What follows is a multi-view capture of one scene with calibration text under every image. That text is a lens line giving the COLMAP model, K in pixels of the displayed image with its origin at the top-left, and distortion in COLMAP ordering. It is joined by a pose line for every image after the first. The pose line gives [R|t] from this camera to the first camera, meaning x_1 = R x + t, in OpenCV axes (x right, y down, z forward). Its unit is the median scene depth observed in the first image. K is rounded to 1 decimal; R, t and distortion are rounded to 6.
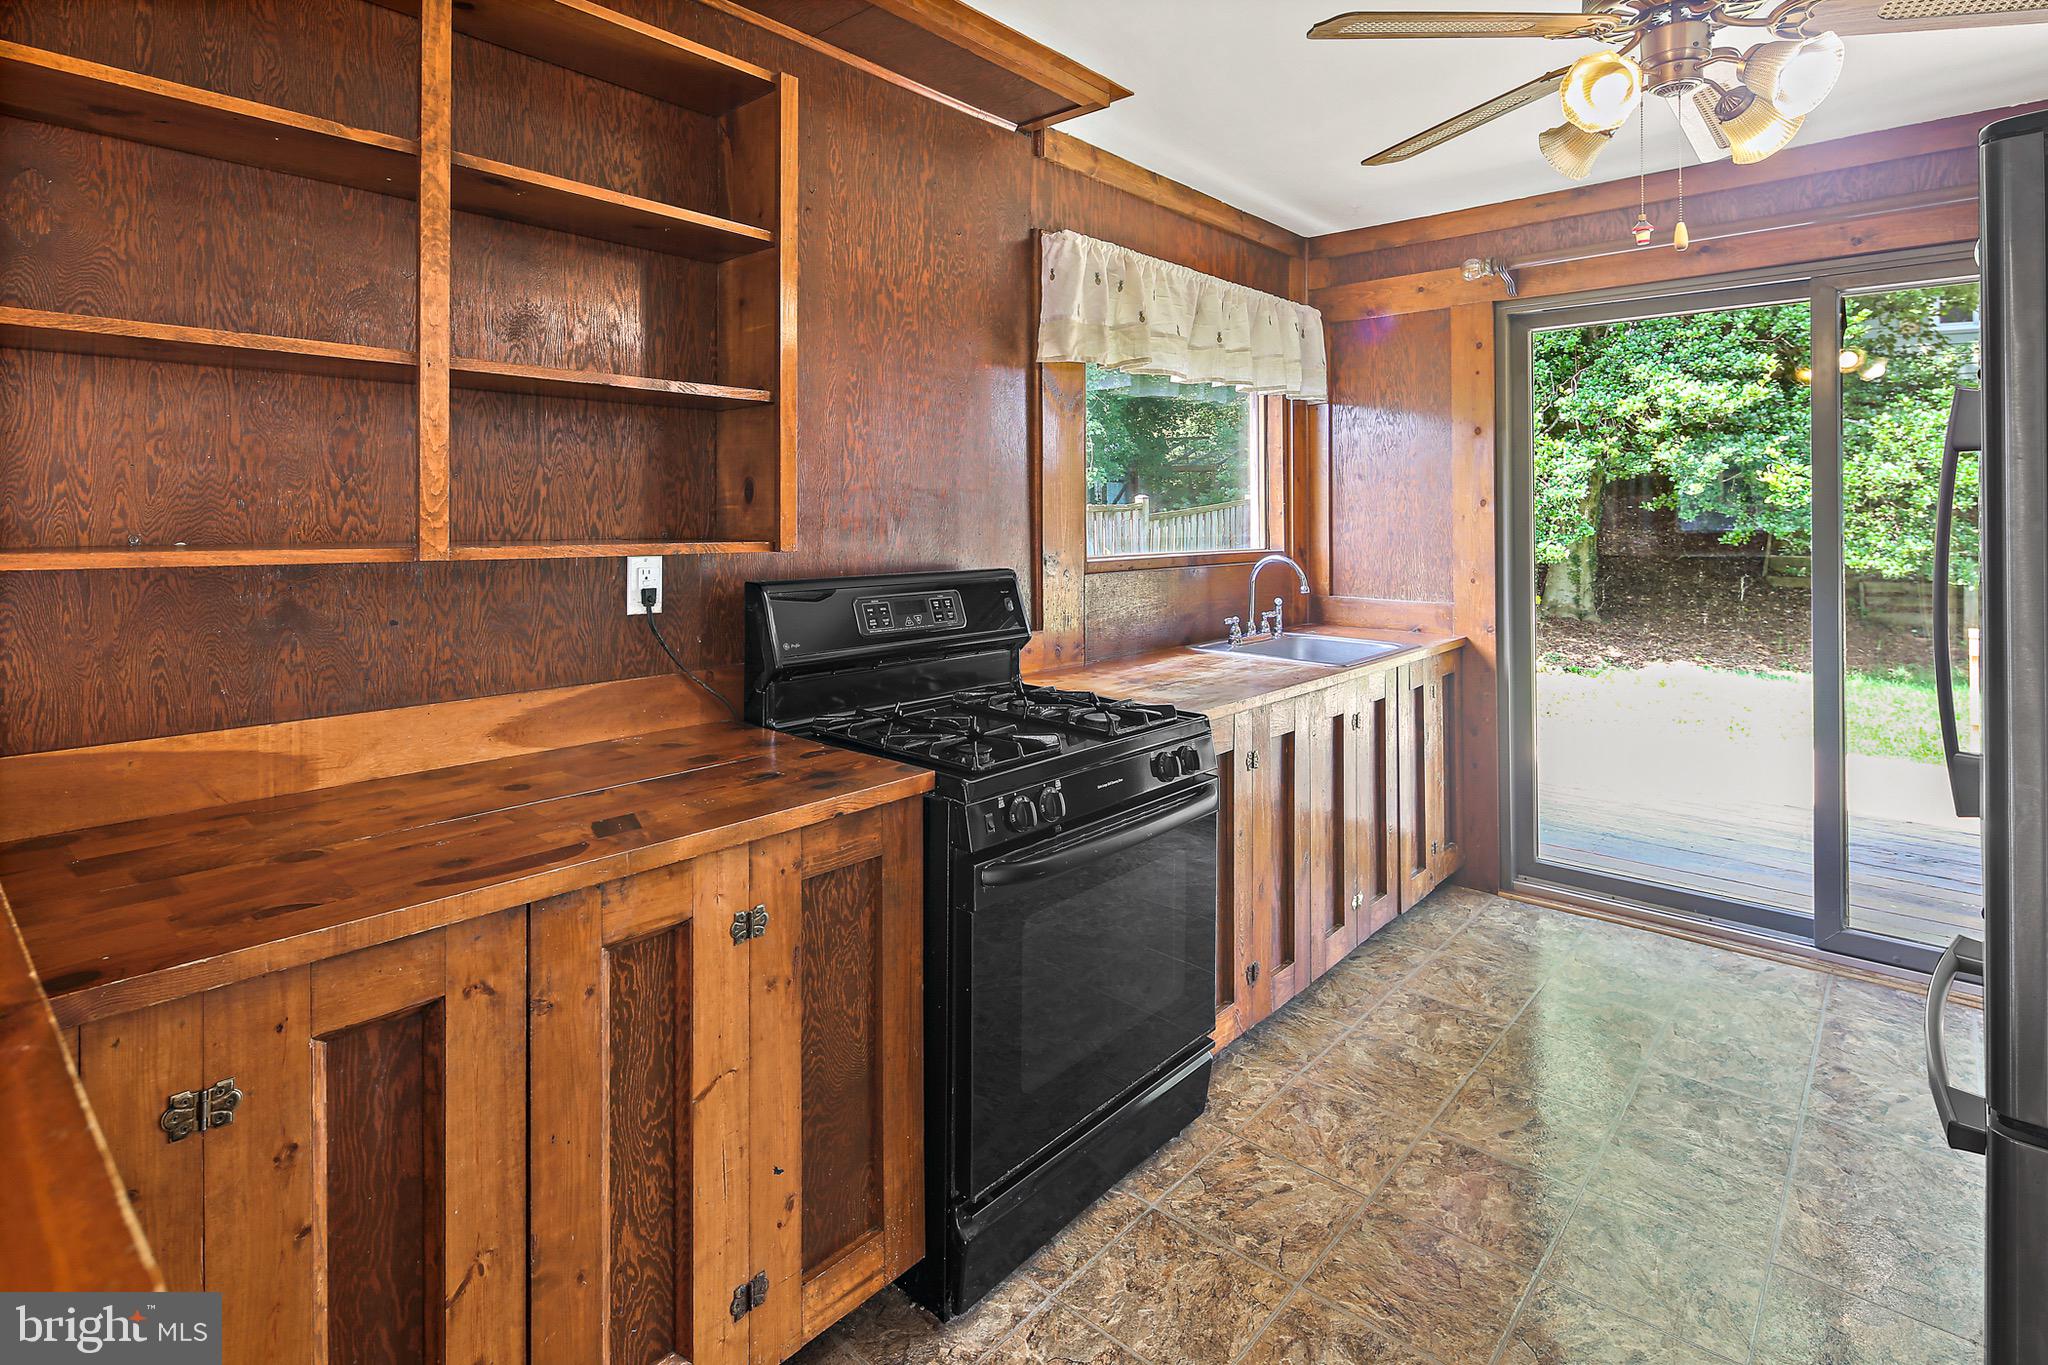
lens RADIAL K [[1032.1, 0, 1005.6], [0, 1032.1, 504.7], [0, 0, 1]] dist [0.001088, -0.000894]
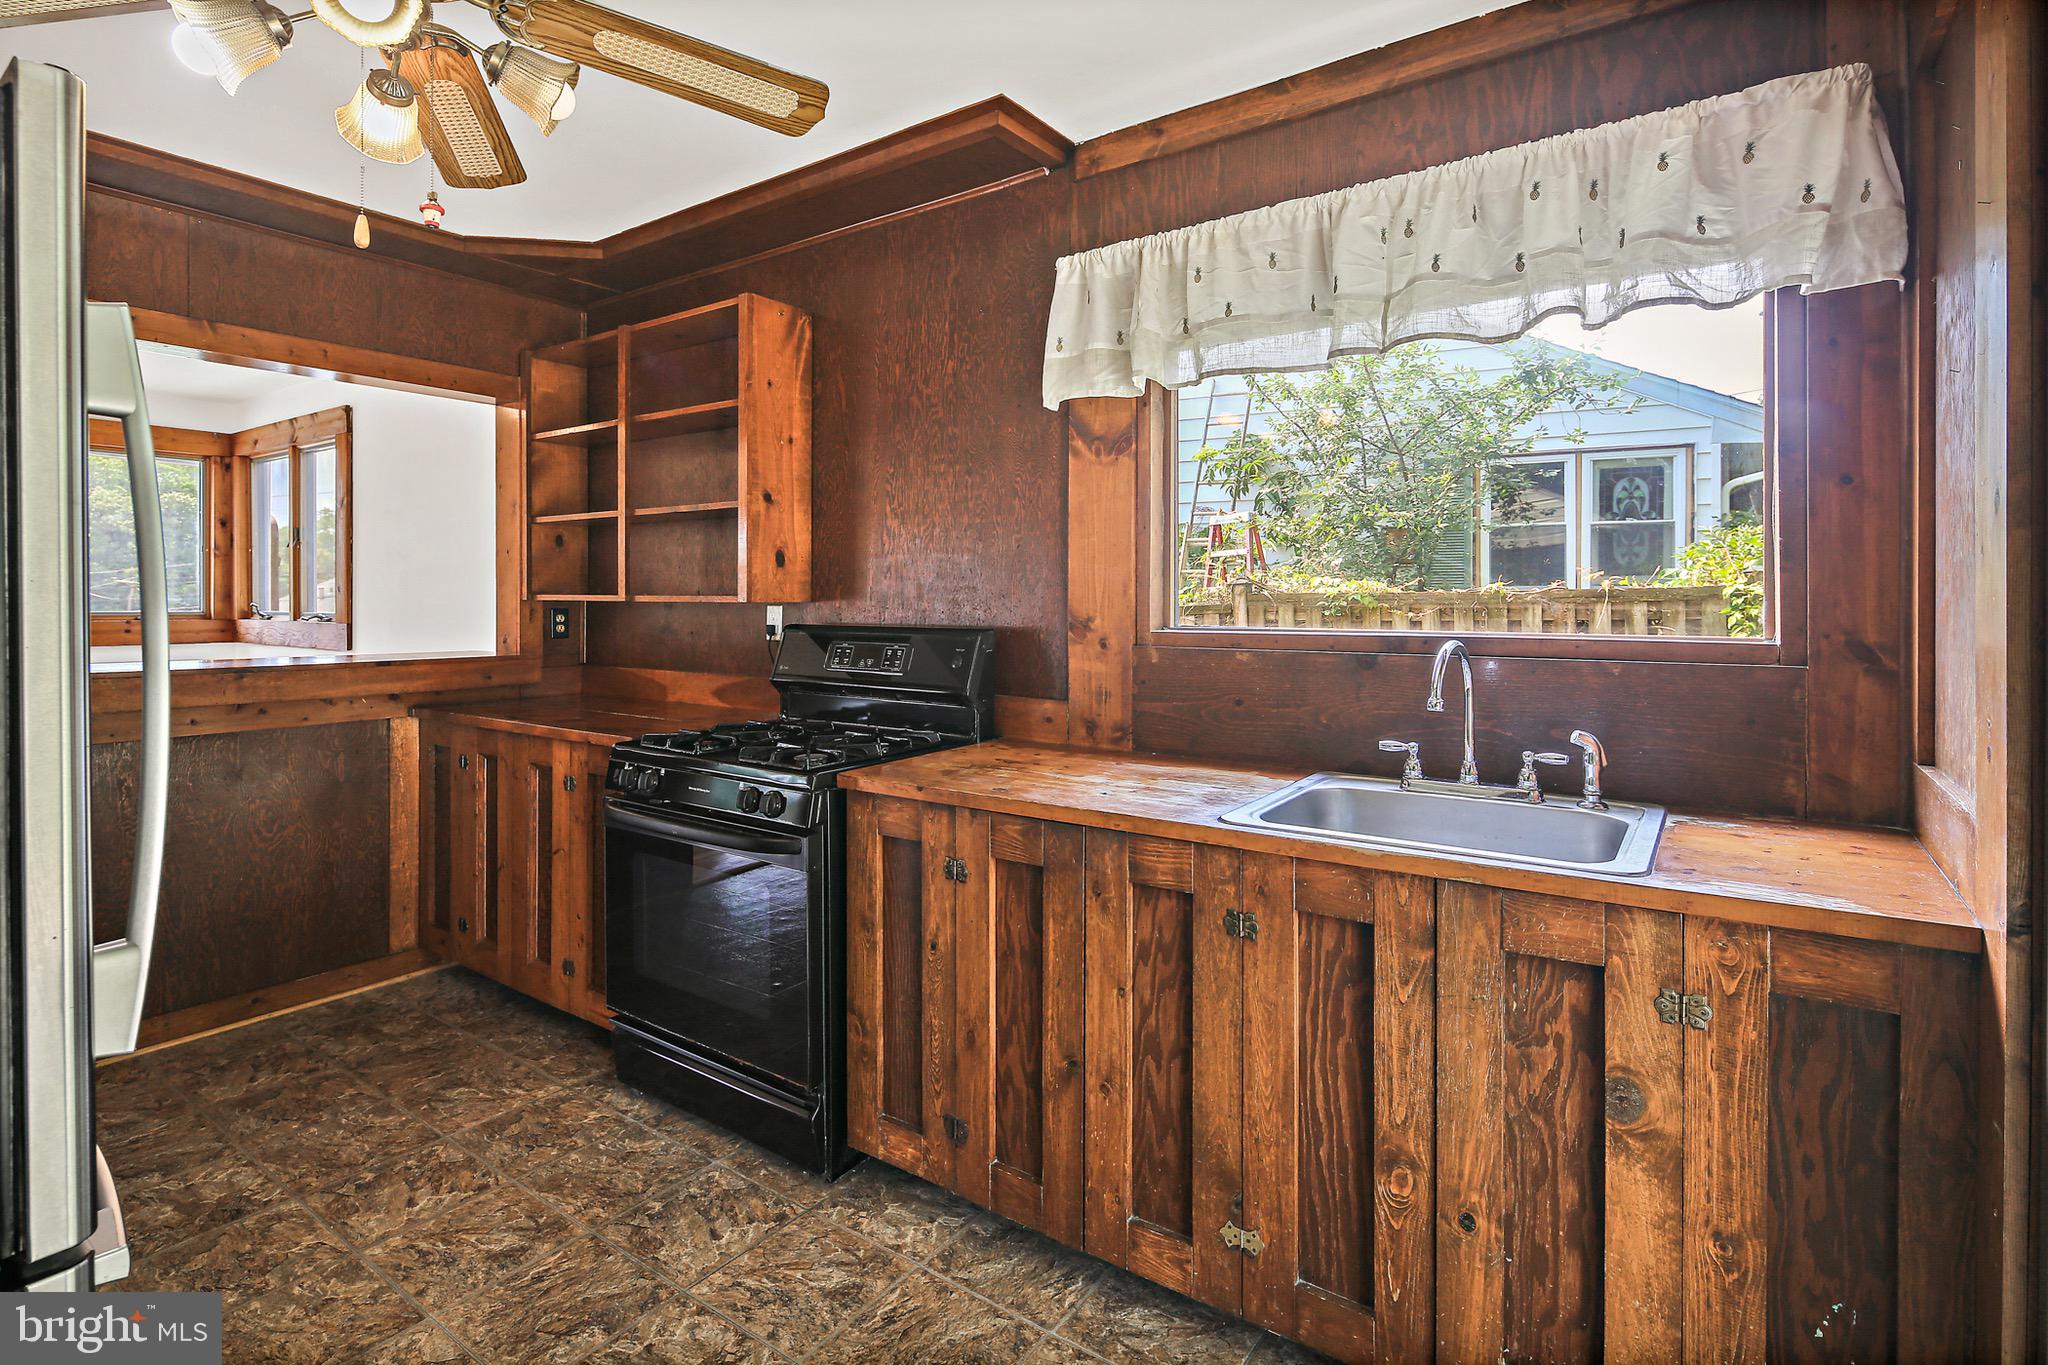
lens RADIAL K [[1006.5, 0, 1023.6], [0, 1006.5, 607.3], [0, 0, 1]] dist [0.000233, -0.001692]
pose [[0.109482, 0.006697, -0.993966, 1.165292], [0.006442, 0.999952, 0.007446, 0.038948], [0.993968, -0.007218, 0.109434, 1.090945]]
